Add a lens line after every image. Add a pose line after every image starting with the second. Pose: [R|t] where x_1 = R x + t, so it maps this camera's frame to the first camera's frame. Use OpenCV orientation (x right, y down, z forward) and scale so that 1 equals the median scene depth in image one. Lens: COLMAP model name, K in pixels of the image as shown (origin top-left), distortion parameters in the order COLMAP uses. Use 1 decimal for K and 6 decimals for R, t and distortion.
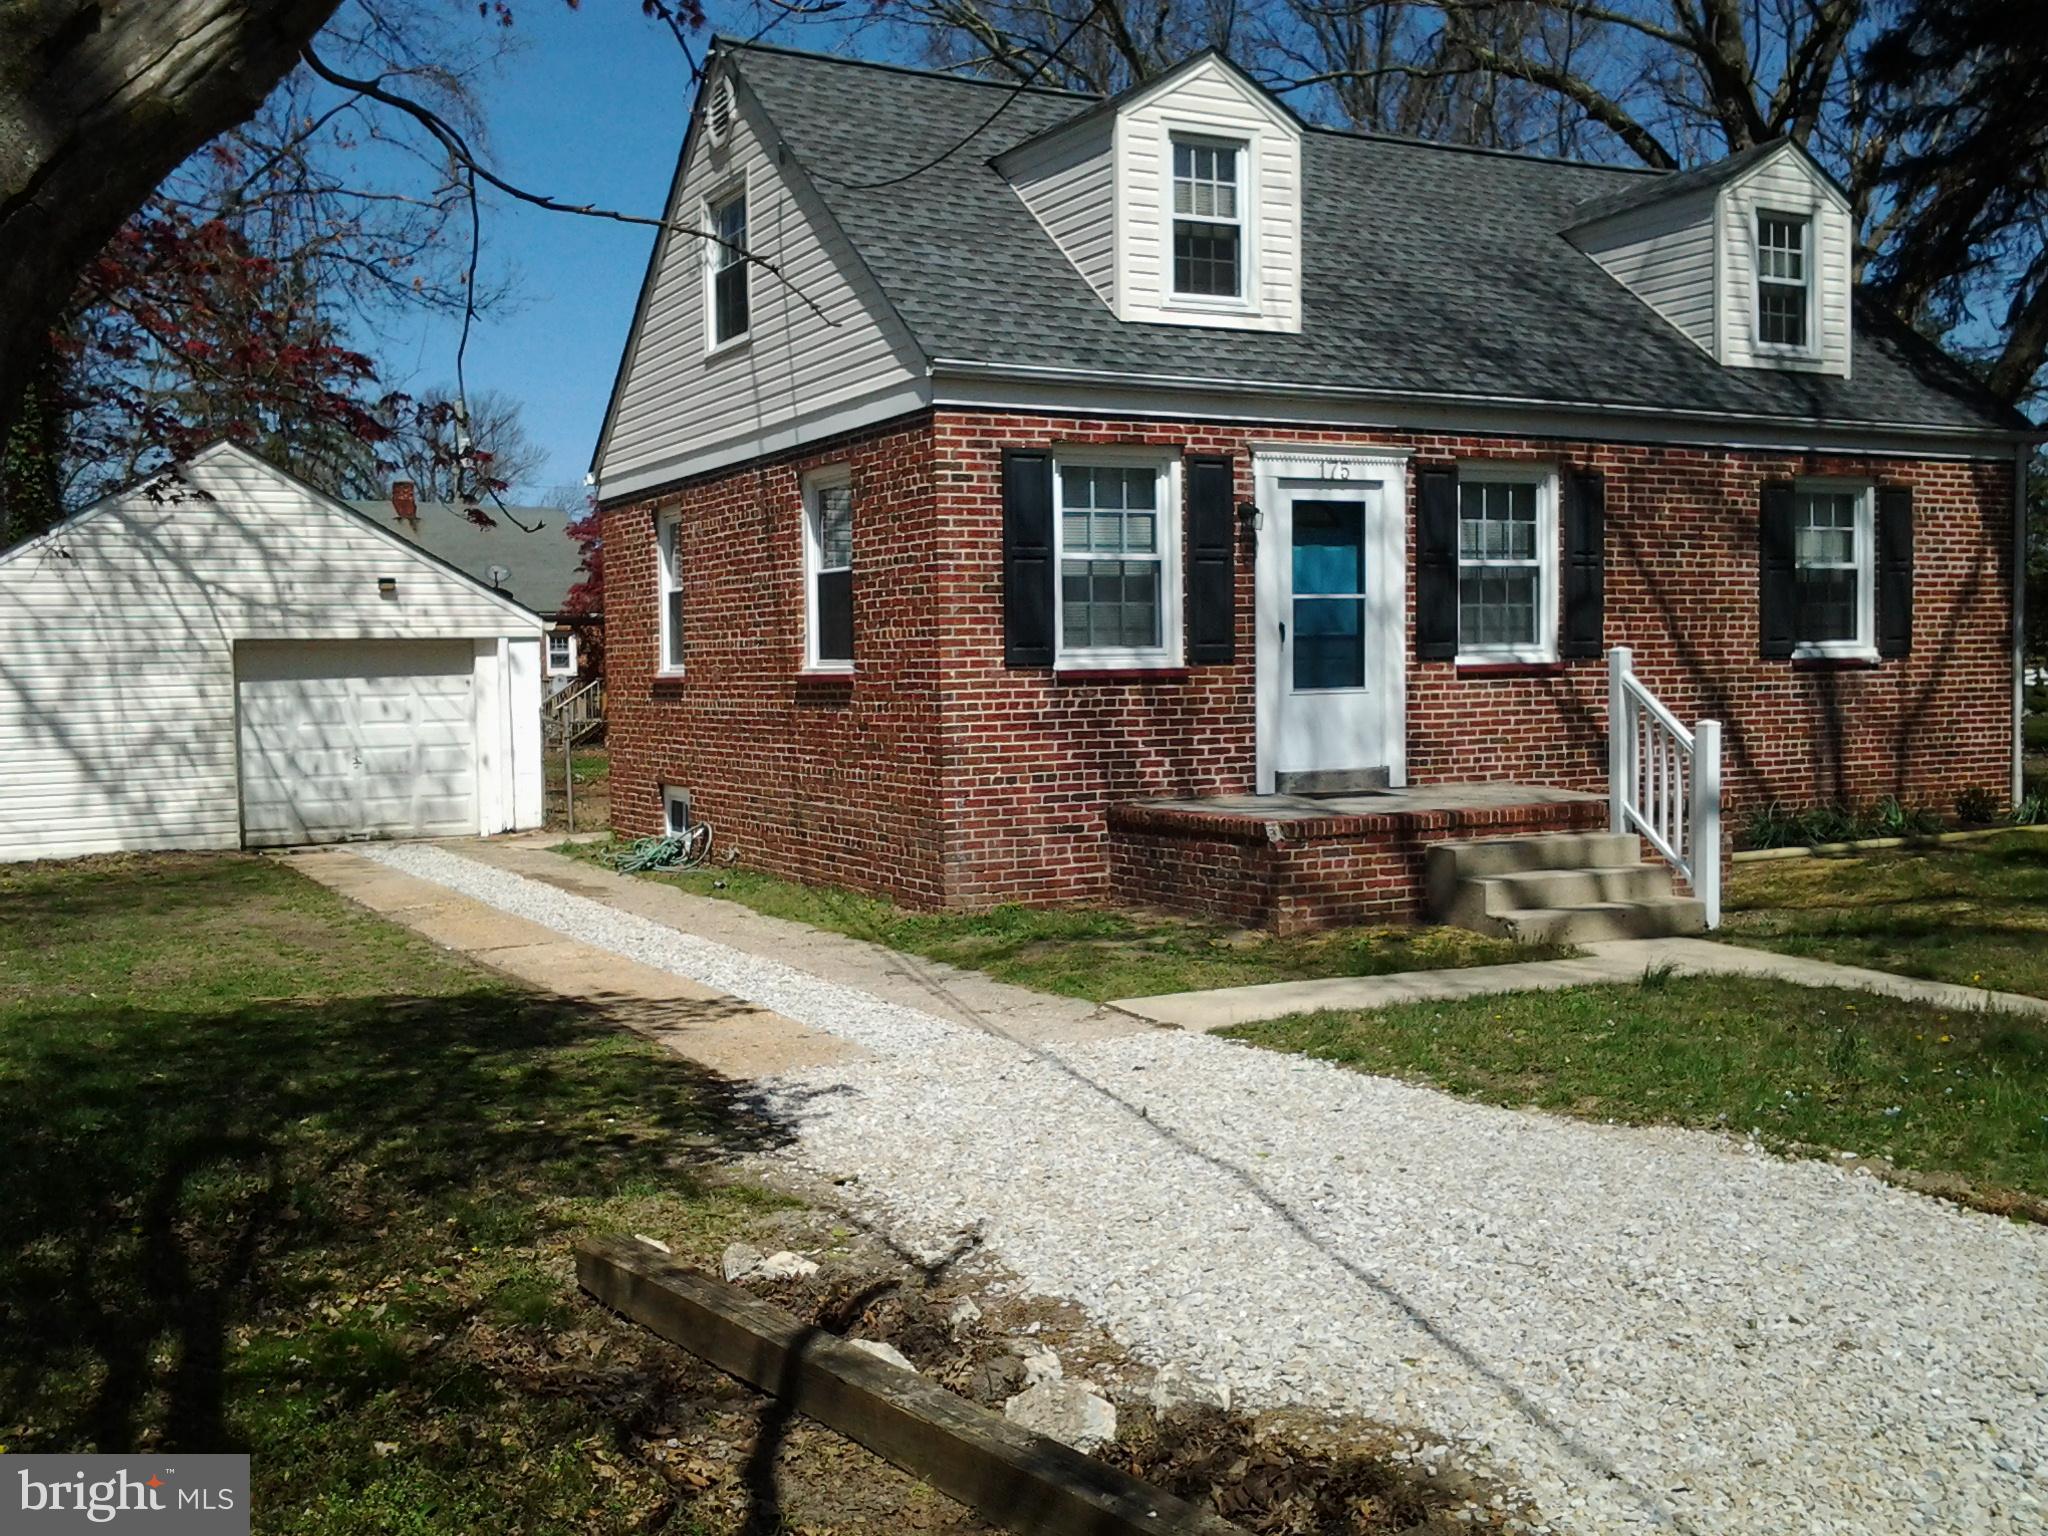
lens RADIAL K [[1969.7, 0, 1015.0], [0, 1969.7, 772.9], [0, 0, 1]] dist [0.115293, -0.253844]
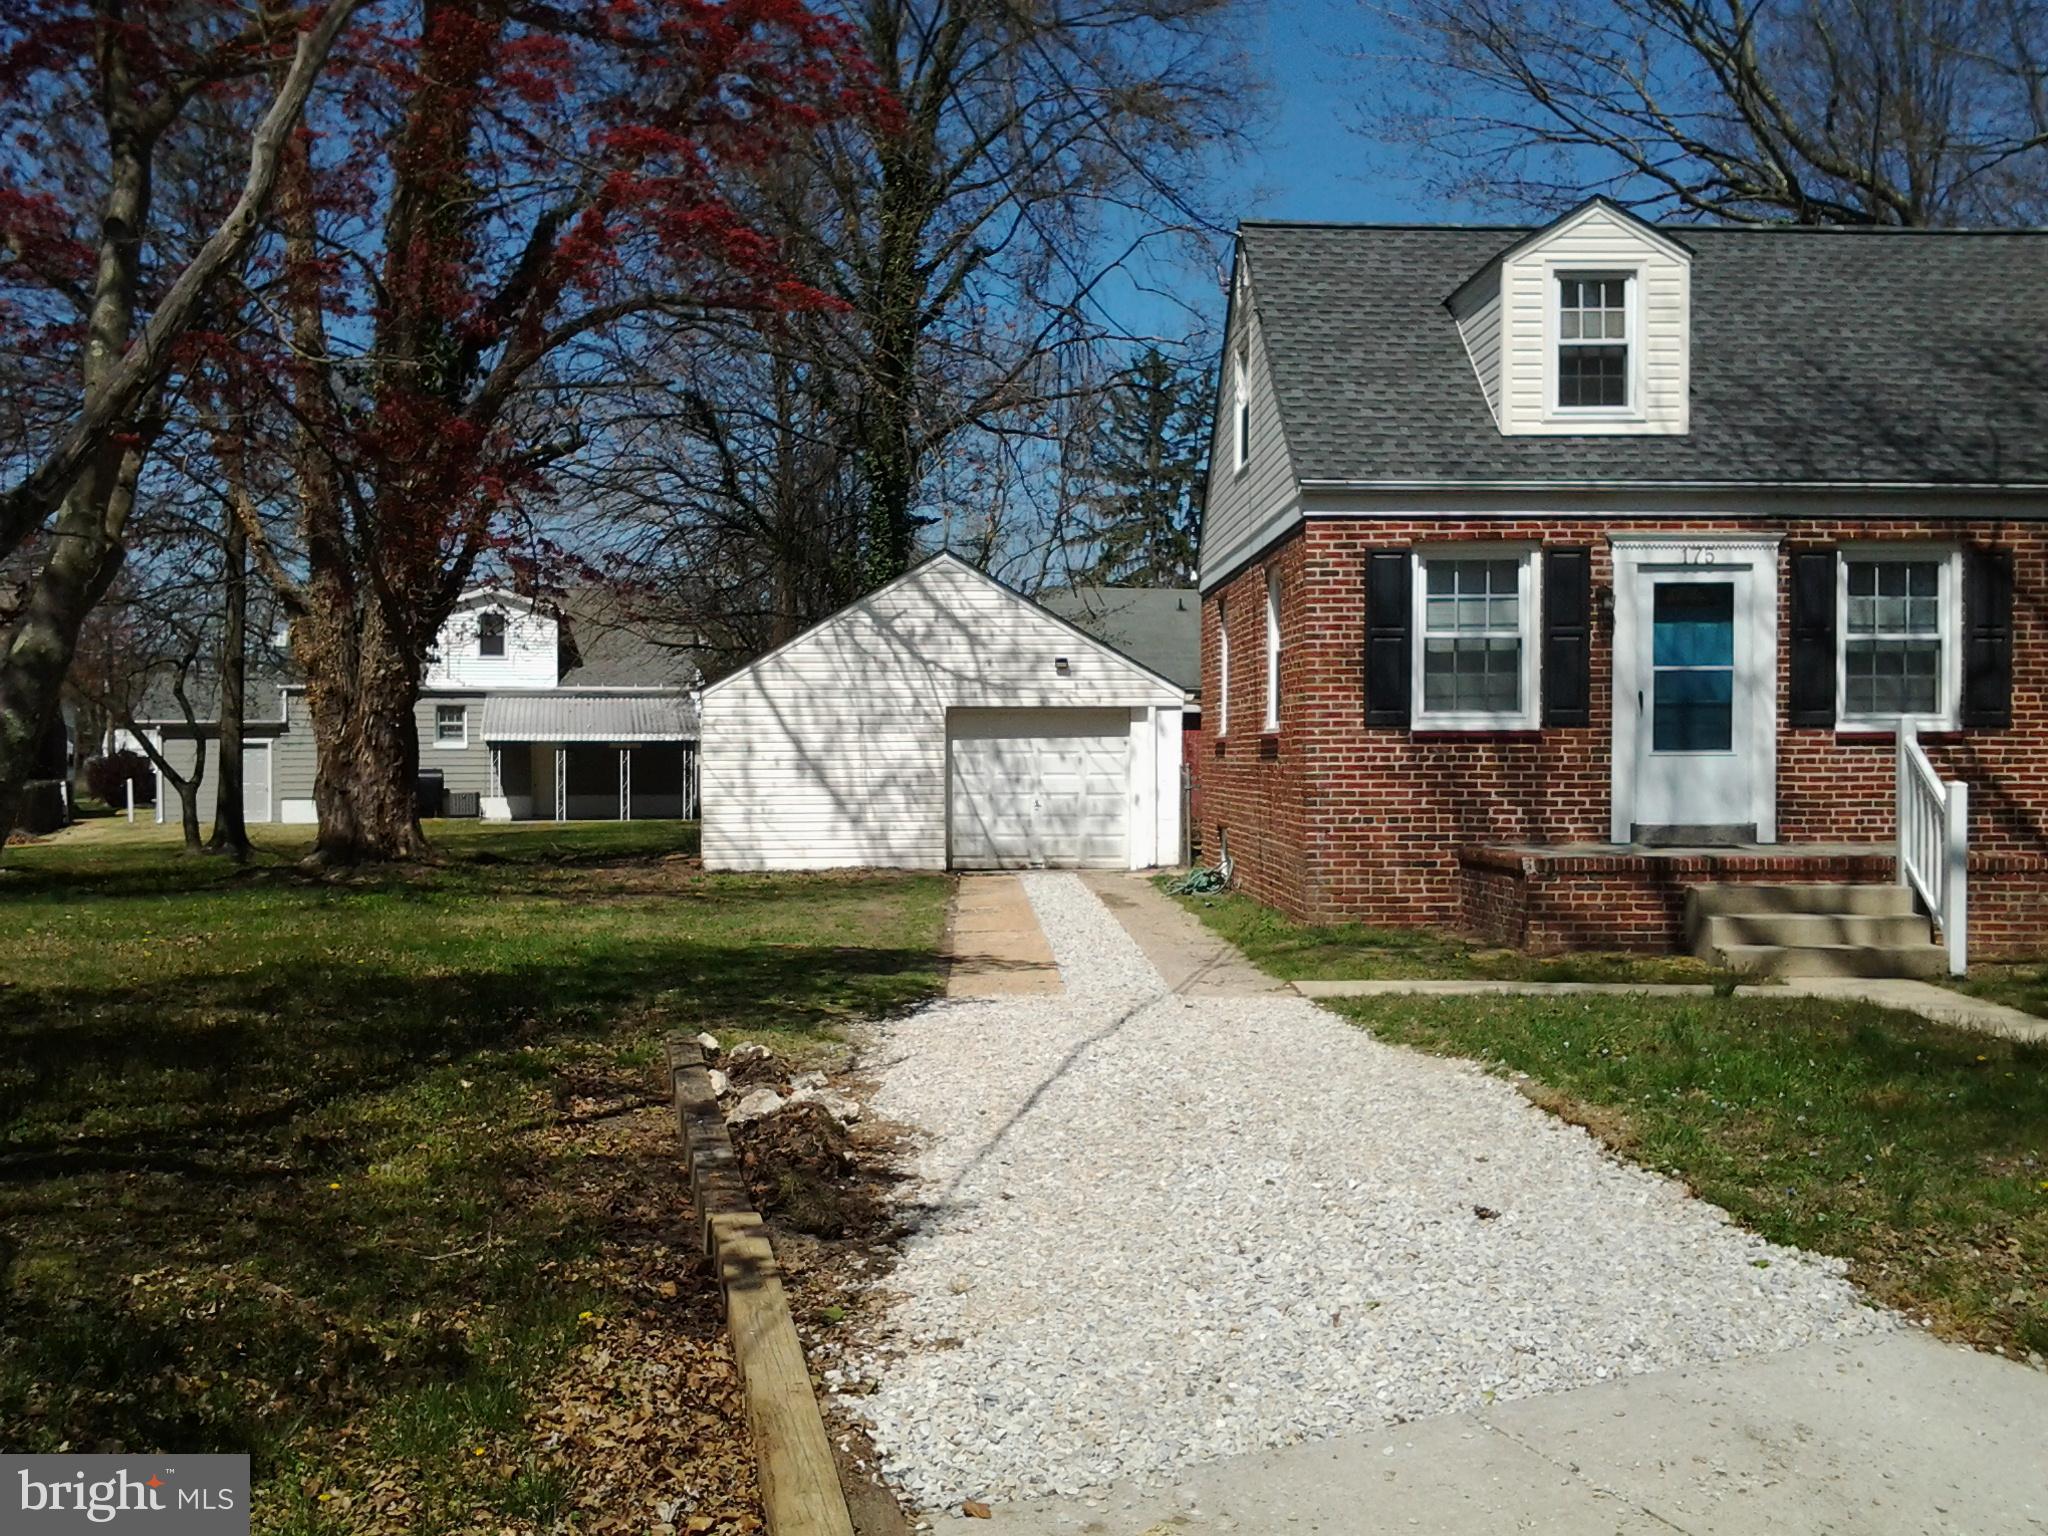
lens RADIAL K [[1969.7, 0, 1015.0], [0, 1969.7, 772.9], [0, 0, 1]] dist [0.115293, -0.253844]
pose [[0.894177, 0.021162, -0.447214, 0.320034], [-0.038472, 0.998819, -0.029659, 0.017507], [0.446058, 0.043726, 0.893935, -0.168988]]
